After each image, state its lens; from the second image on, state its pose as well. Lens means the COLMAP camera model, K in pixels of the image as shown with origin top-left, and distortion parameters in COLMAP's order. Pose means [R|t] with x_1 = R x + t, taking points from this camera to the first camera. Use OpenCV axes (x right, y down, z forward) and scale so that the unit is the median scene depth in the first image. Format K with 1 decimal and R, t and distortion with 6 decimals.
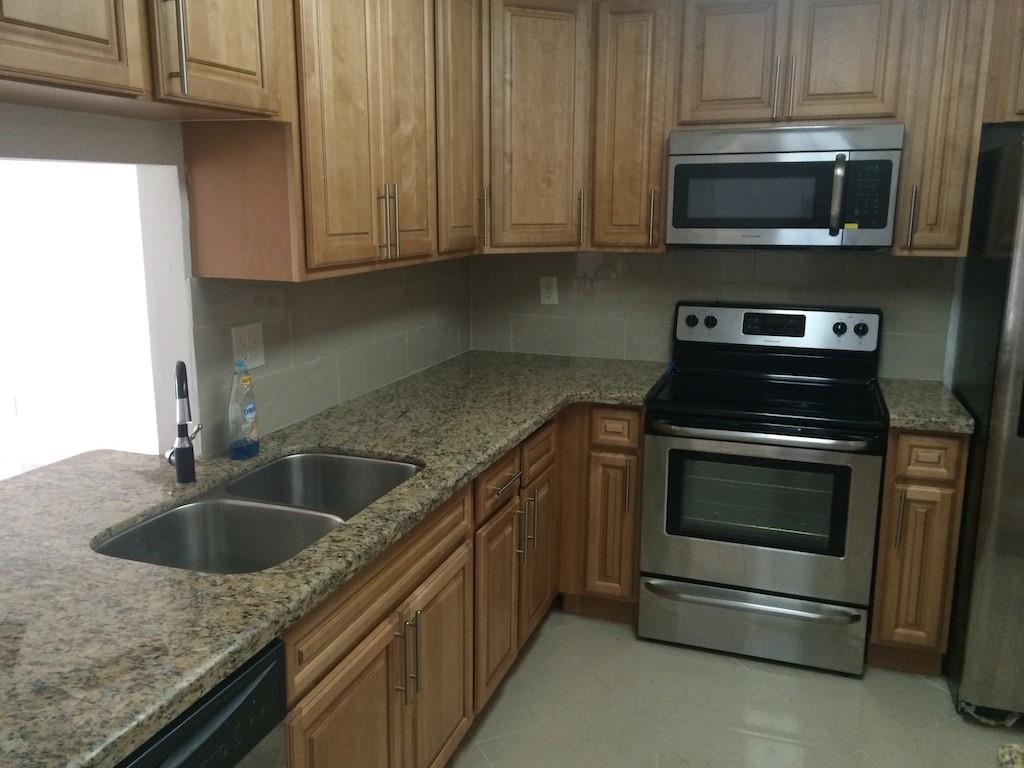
lens RADIAL K [[877.0, 0, 510.9], [0, 877.0, 386.1], [0, 0, 1]] dist [0.089608, -0.105277]
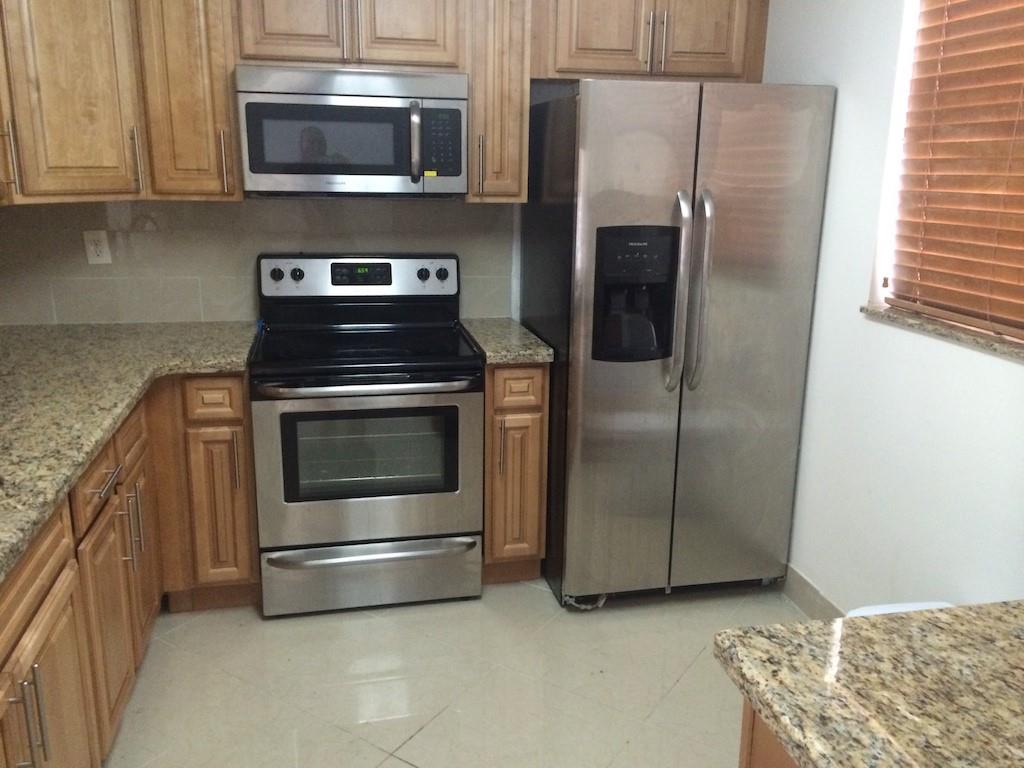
lens RADIAL K [[869.1, 0, 515.2], [0, 869.1, 385.1], [0, 0, 1]] dist [0.089540, -0.120166]
pose [[0.848331, -0.123912, 0.514763, -0.084239], [0.095707, 0.992101, 0.081089, -0.009908], [-0.520745, -0.019524, 0.853489, 0.081354]]
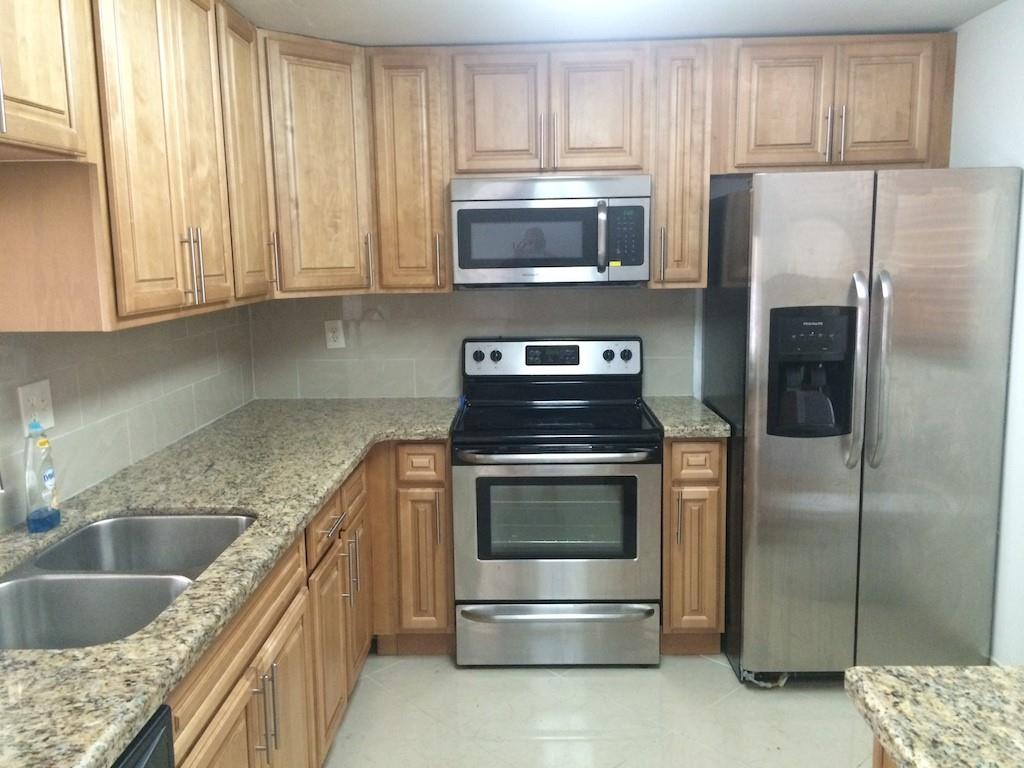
lens RADIAL K [[886.8, 0, 513.8], [0, 886.8, 386.6], [0, 0, 1]] dist [0.095409, -0.119534]
pose [[0.947316, -0.066919, 0.313232, -0.104150], [0.084080, 0.995591, -0.041585, 0.011857], [-0.309068, 0.065731, 0.948766, -0.024399]]
